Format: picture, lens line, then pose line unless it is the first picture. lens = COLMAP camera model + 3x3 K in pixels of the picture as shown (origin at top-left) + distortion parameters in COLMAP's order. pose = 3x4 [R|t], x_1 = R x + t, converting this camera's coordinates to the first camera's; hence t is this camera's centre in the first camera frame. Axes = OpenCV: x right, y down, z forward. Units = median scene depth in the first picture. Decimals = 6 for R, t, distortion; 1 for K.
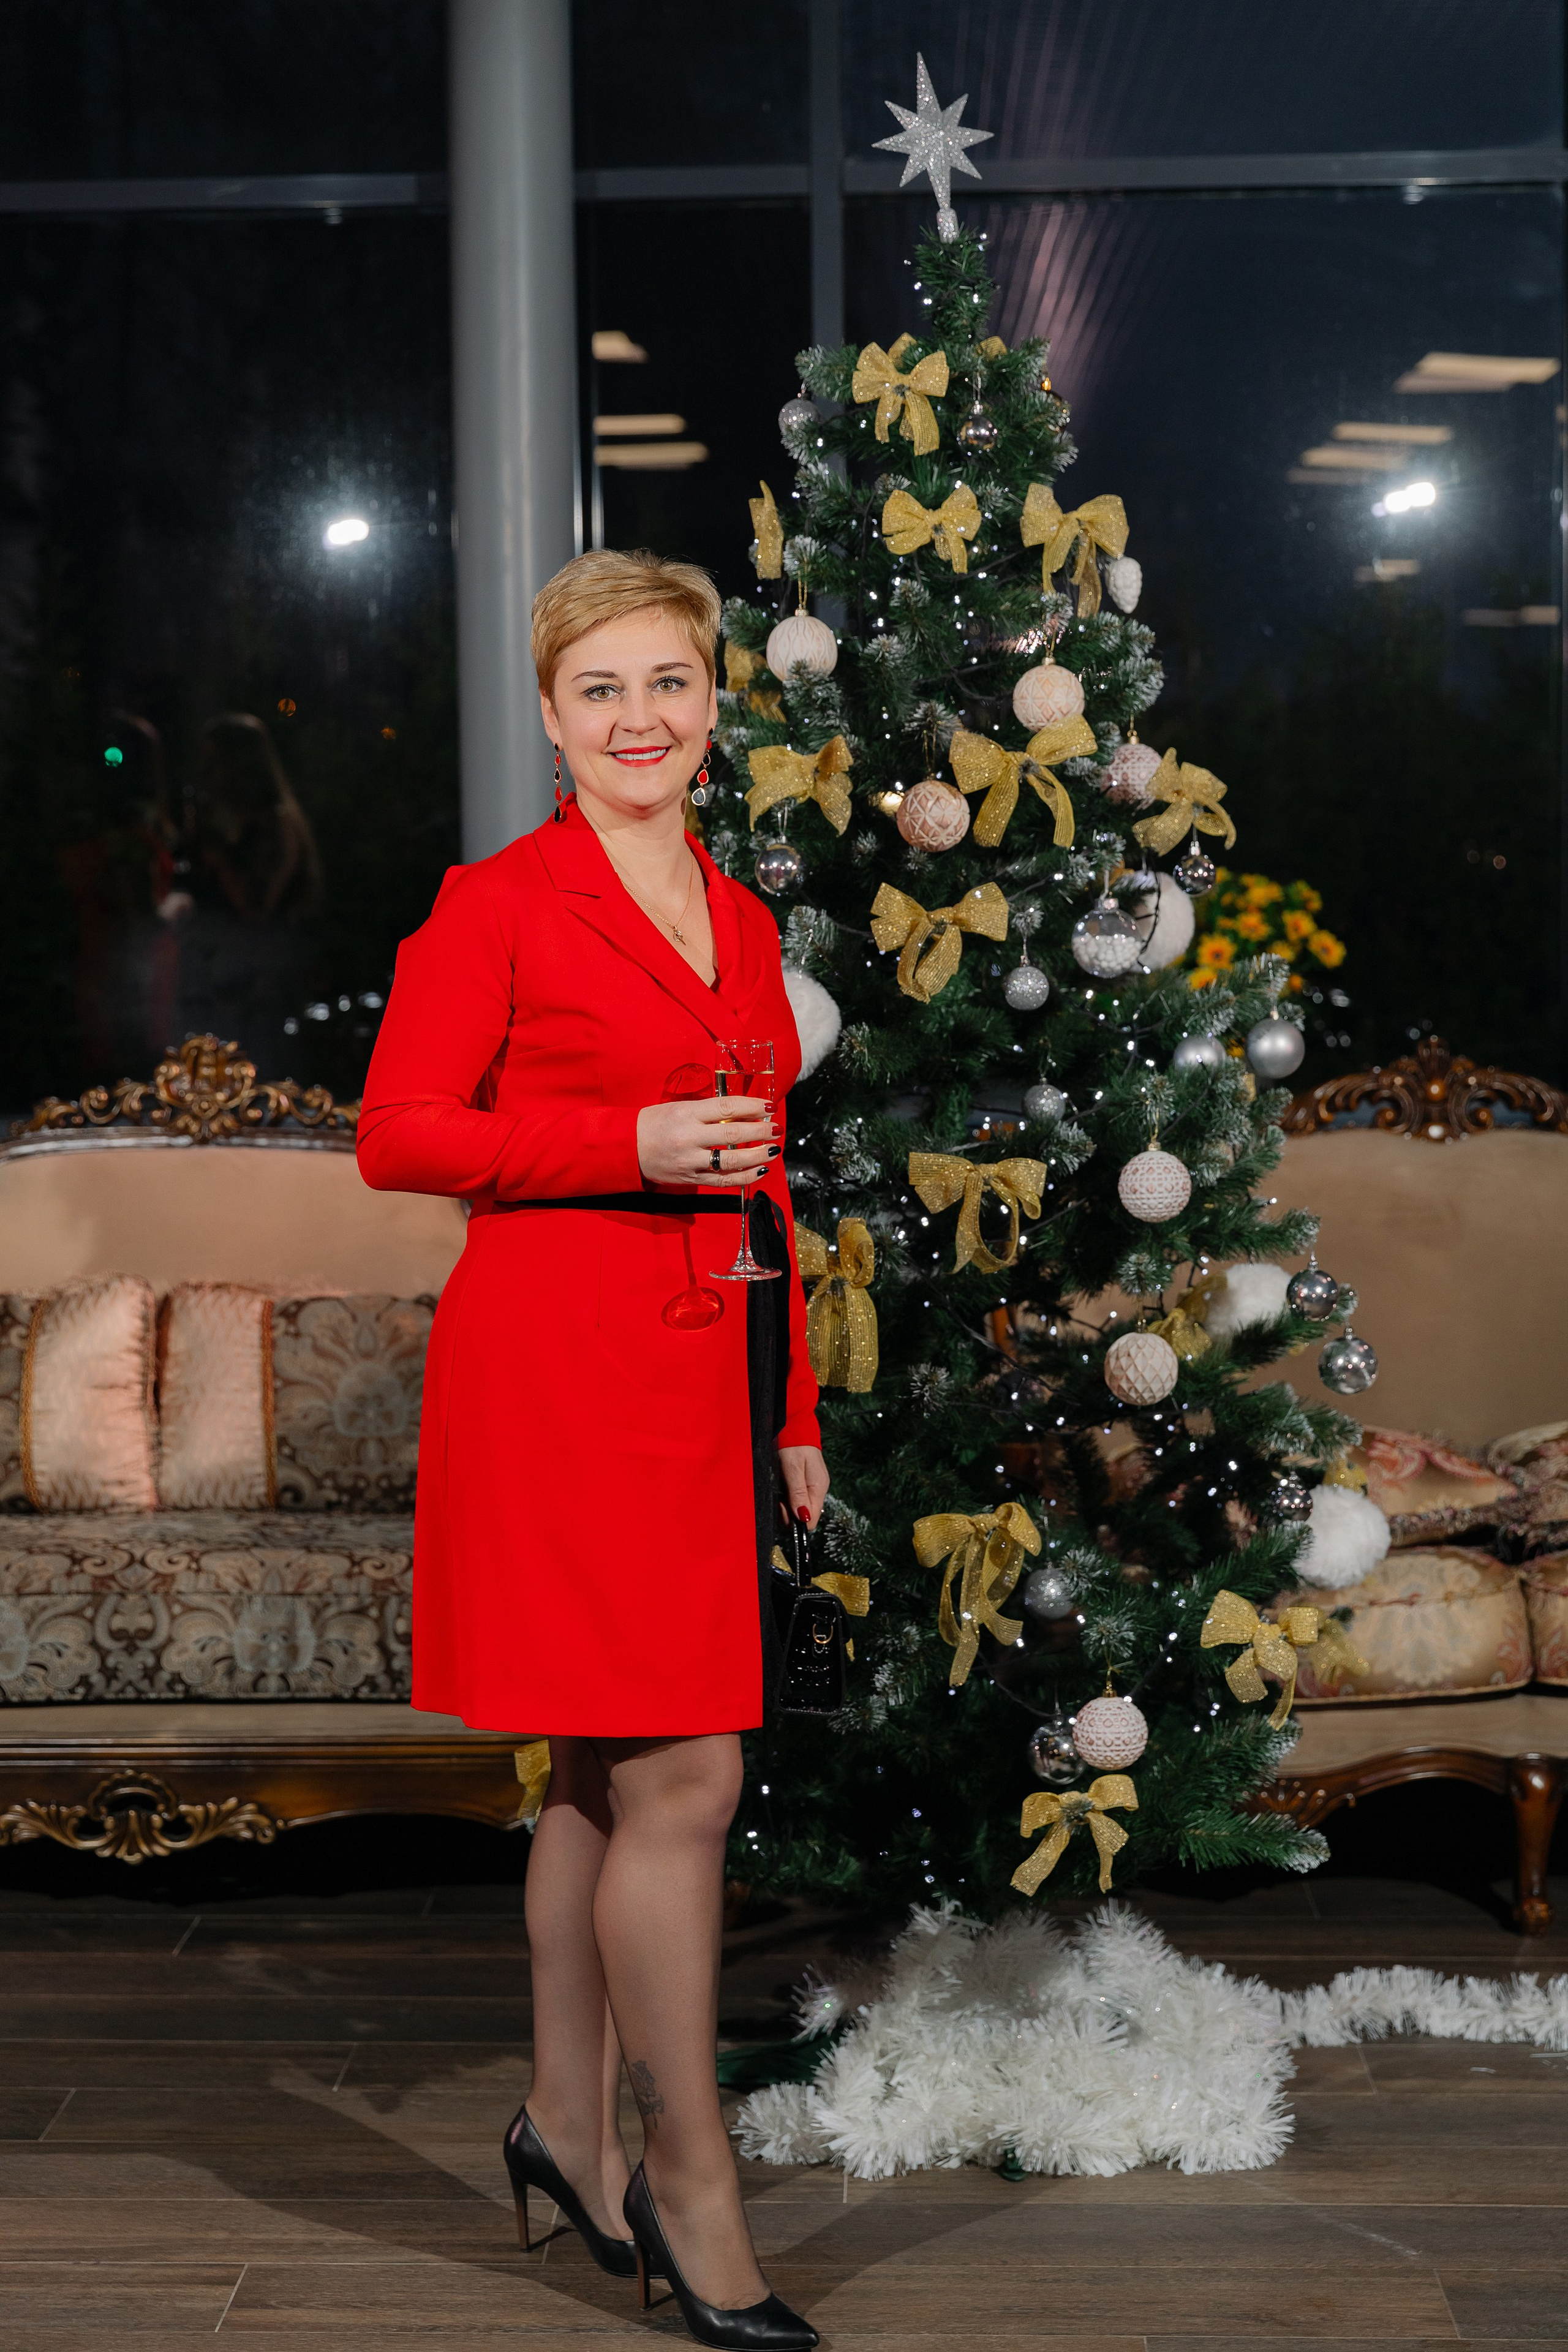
lens RADIAL K [[4167.8, 0, 774.1], [0, 4167.8, 1181.1], [0, 0, 1]] dist [-0.023653, 0.187005]
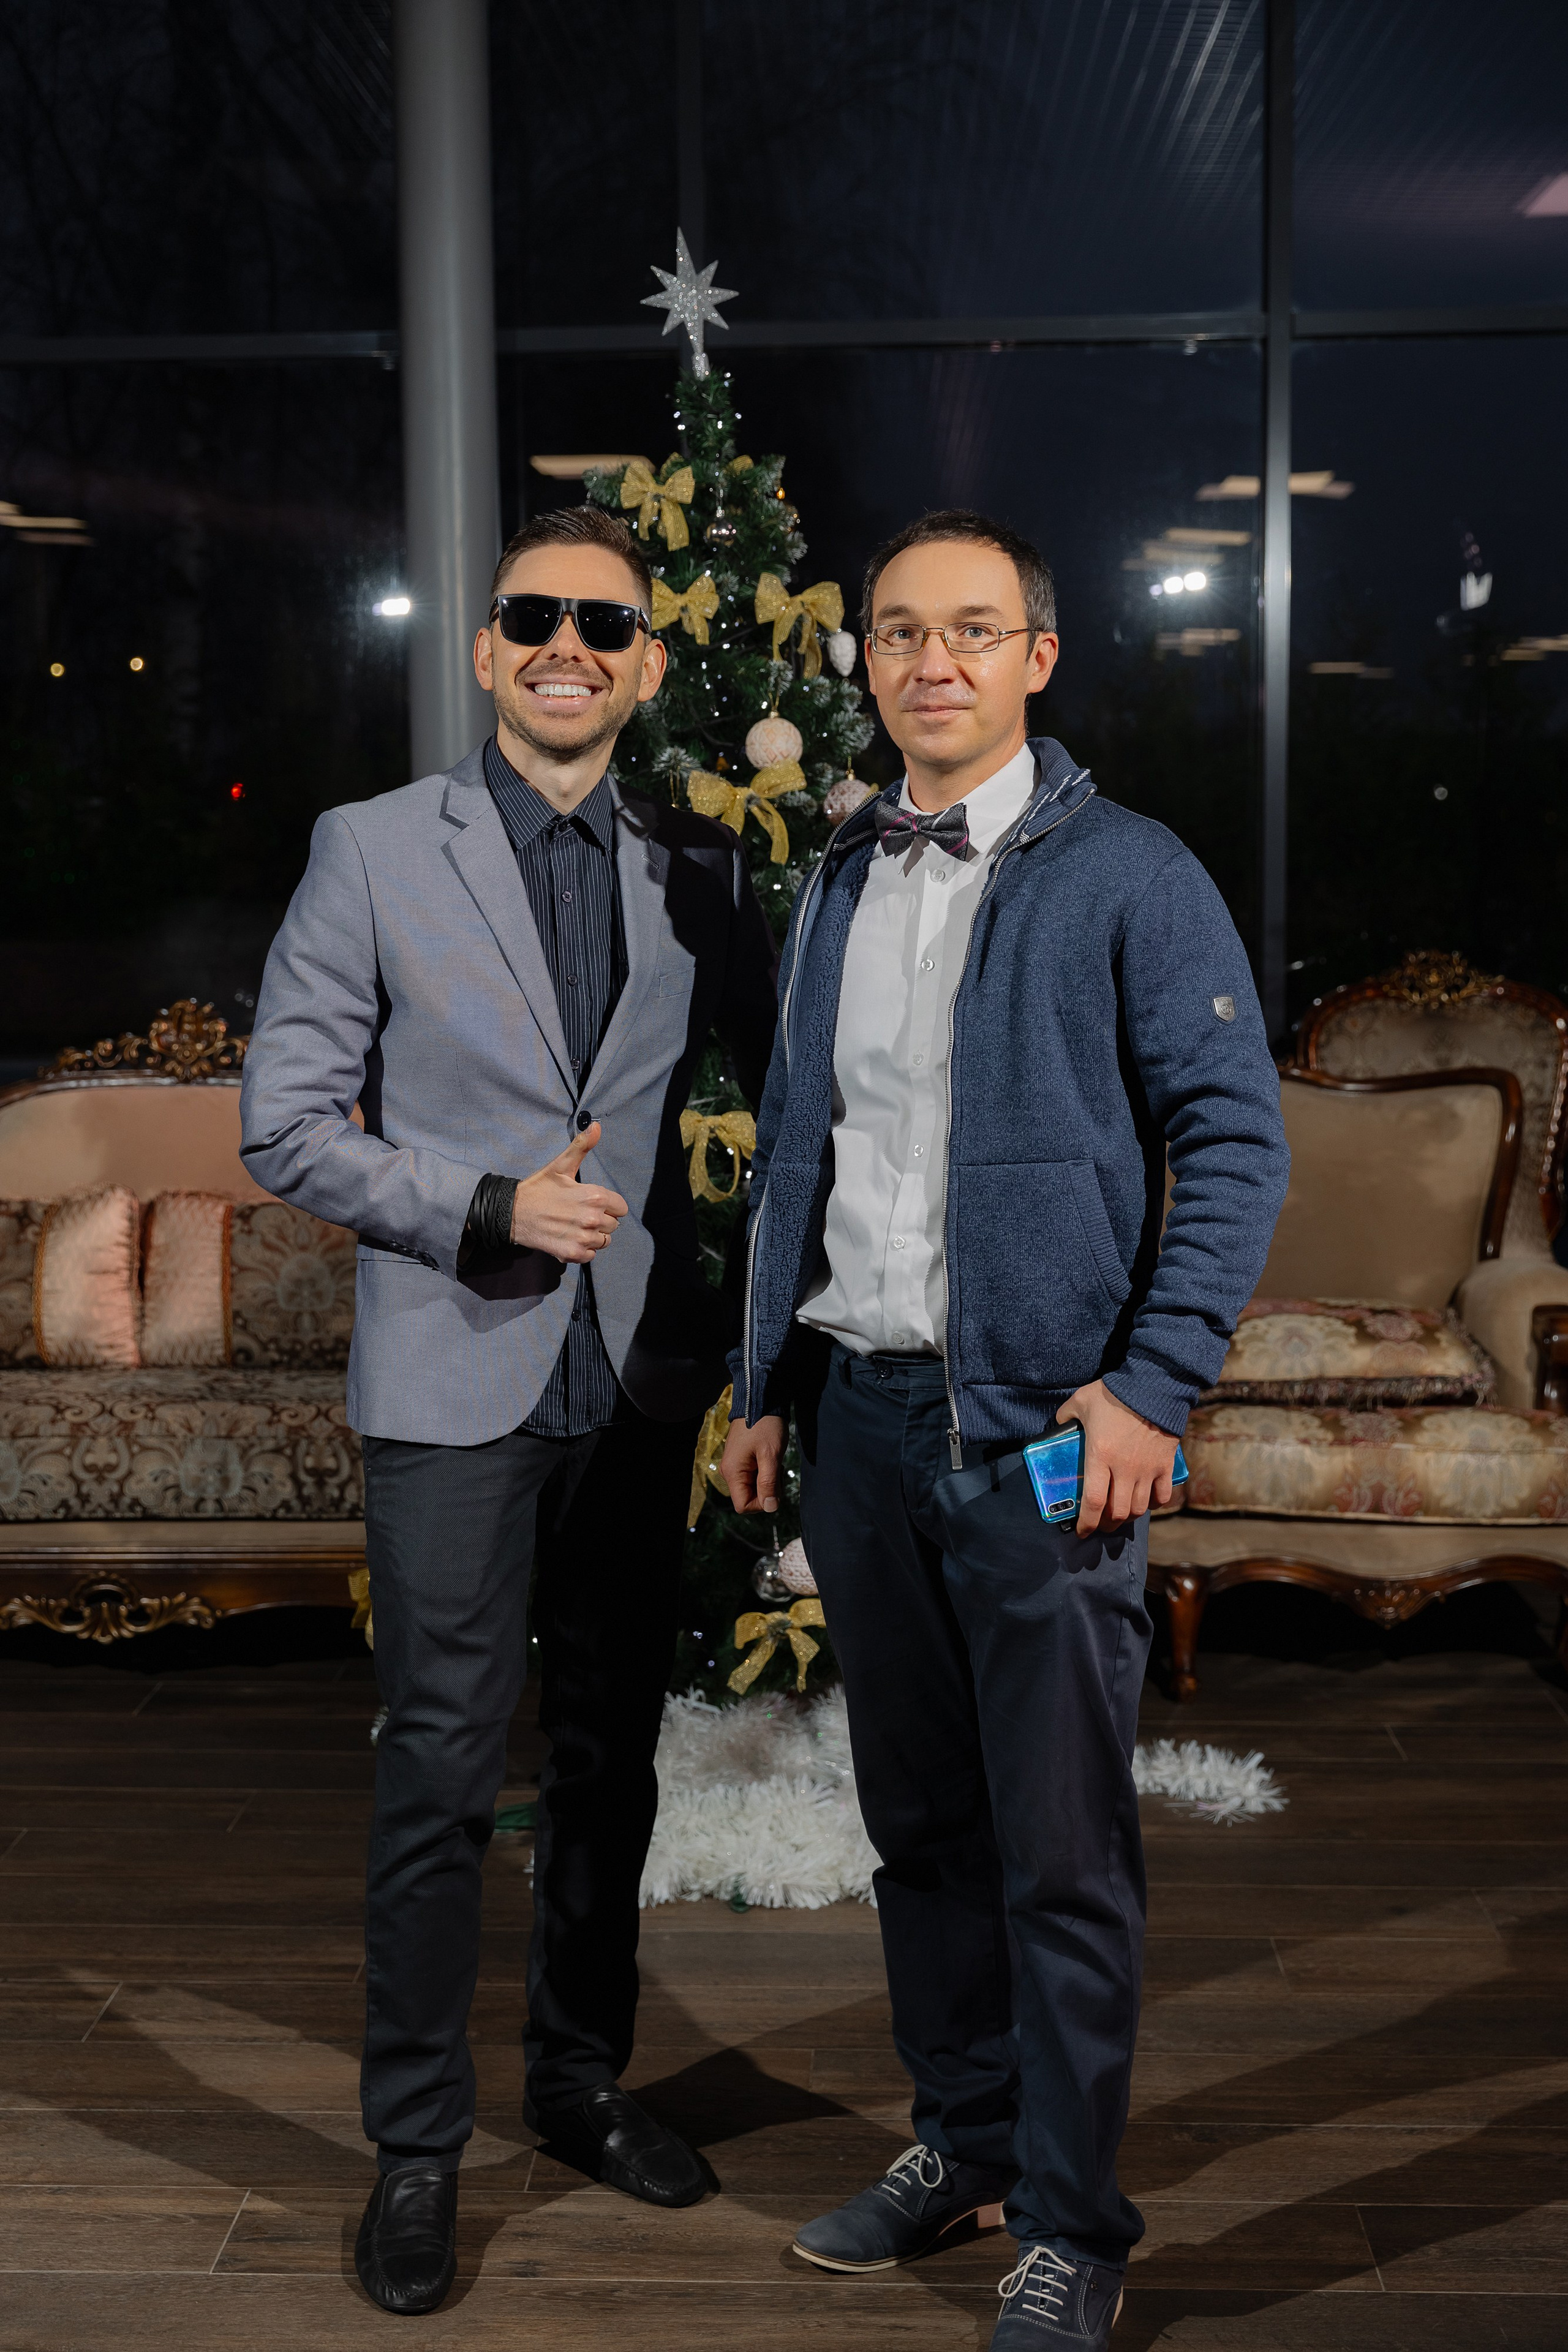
lens RADIAL K [[2985.1, 0, 790.2], [0, 2985.1, 1180.8], [0, 0, 1]] dist [0.004070, -0.006559]
pose [[0.999973, 0.001903, -0.007101, 0.071382], [-0.001650, 0.999366, 0.035571, -0.014689], [0.007164, -0.035558, 0.999342, 0.084617]]
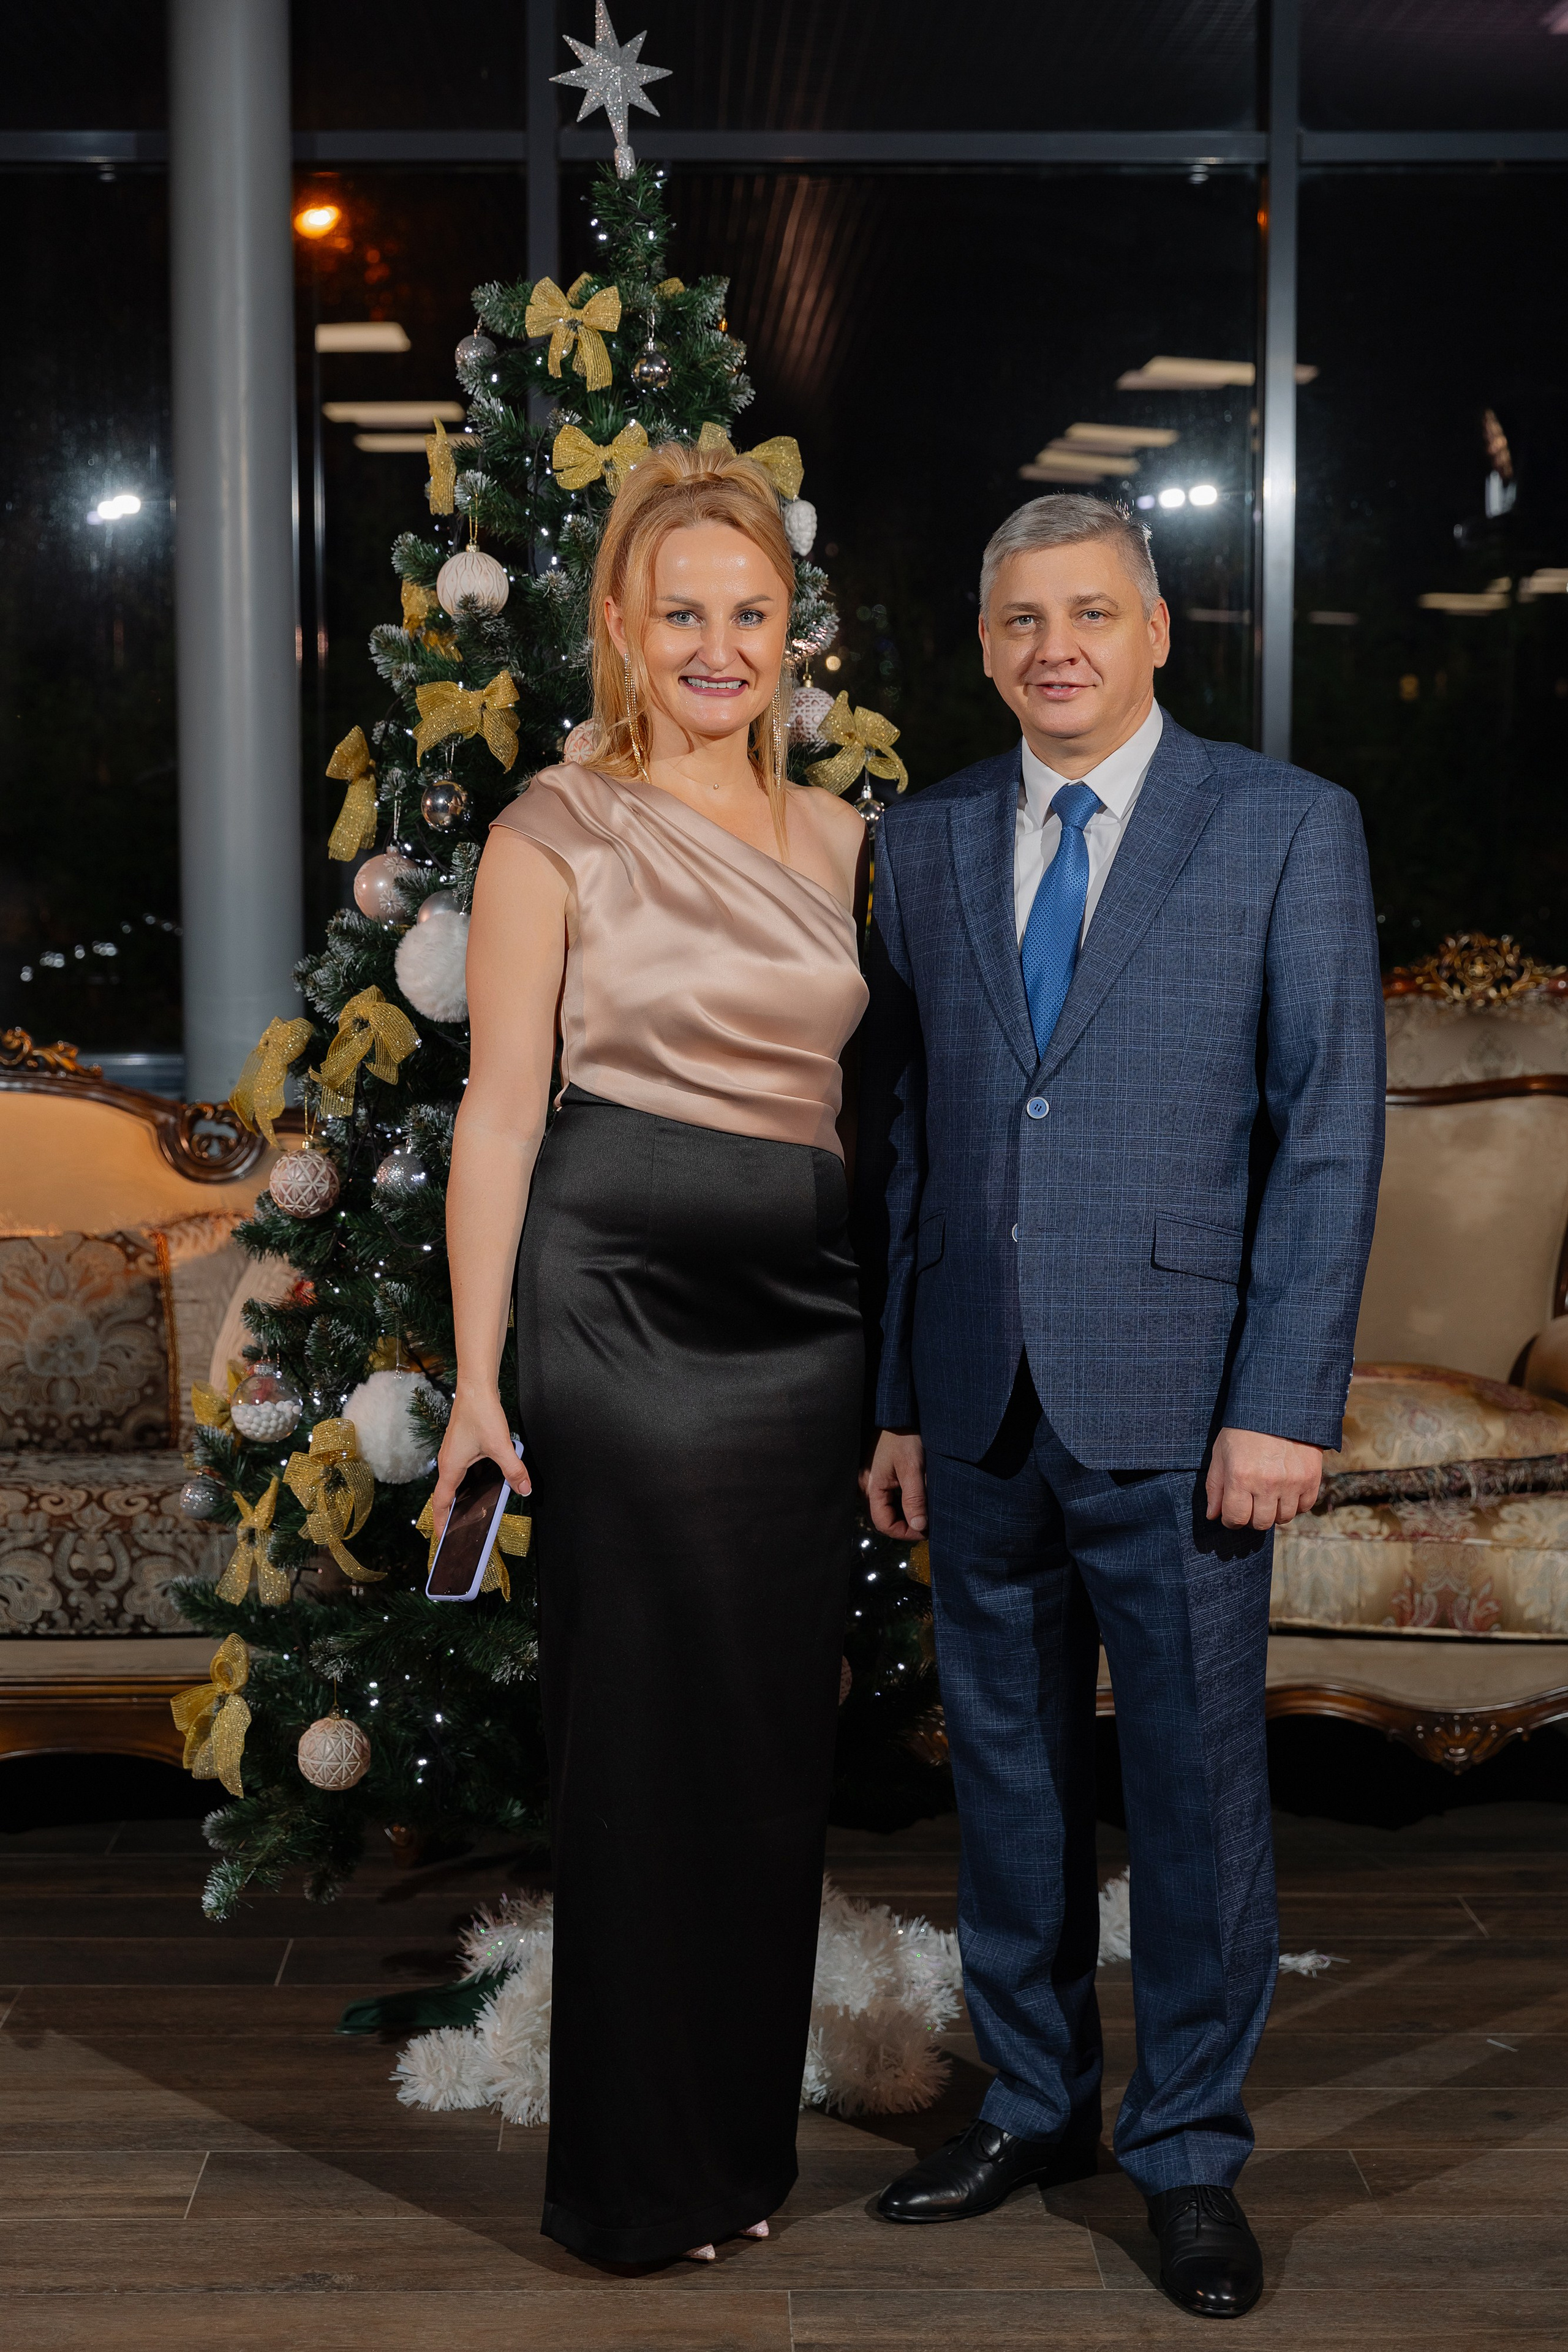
lens RADIAL K [[3861.5, 0, 789.2], [0, 3861.5, 1171.1], [0, 0, 1]] dist [-0.029193, 0.222390]
pose [[0.998233, 0.007290, 0.058972, 0.026797], [-0.007790, 0.999936, 0.008242, 0.003423], [-0.058908, -0.008687, 0.998226, 0.071735]]
